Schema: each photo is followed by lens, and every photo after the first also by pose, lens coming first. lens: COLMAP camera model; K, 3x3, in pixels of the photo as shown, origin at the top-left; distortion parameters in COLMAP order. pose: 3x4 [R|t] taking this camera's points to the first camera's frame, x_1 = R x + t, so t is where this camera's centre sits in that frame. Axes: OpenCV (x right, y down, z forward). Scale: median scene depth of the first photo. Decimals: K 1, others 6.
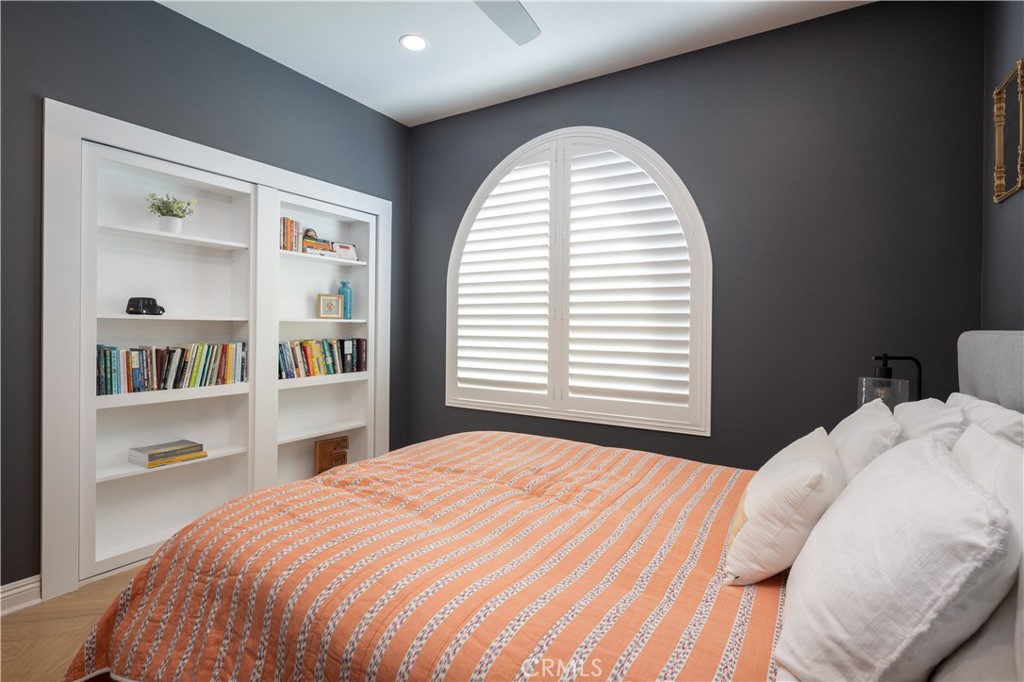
lens RADIAL K [[497.4, 0, 515.5], [0, 497.4, 334.3], [0, 0, 1]] dist [0.002780, 0.000258]
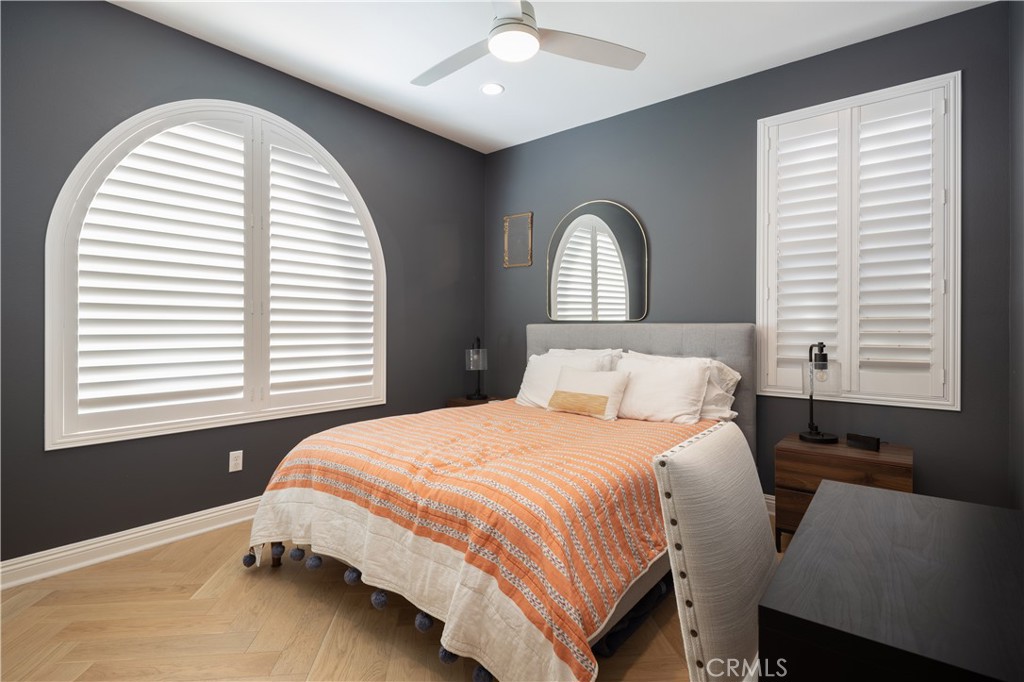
lens RADIAL K [[497.4, 0, 514.2], [0, 497.4, 334.7], [0, 0, 1]] dist [0.002780, 0.000258]
pose [[0.137308, -0.027259, 0.990153, -0.765298], [0.011550, 0.999597, 0.025917, -0.009751], [-0.990461, 0.007877, 0.137568, 0.401472]]
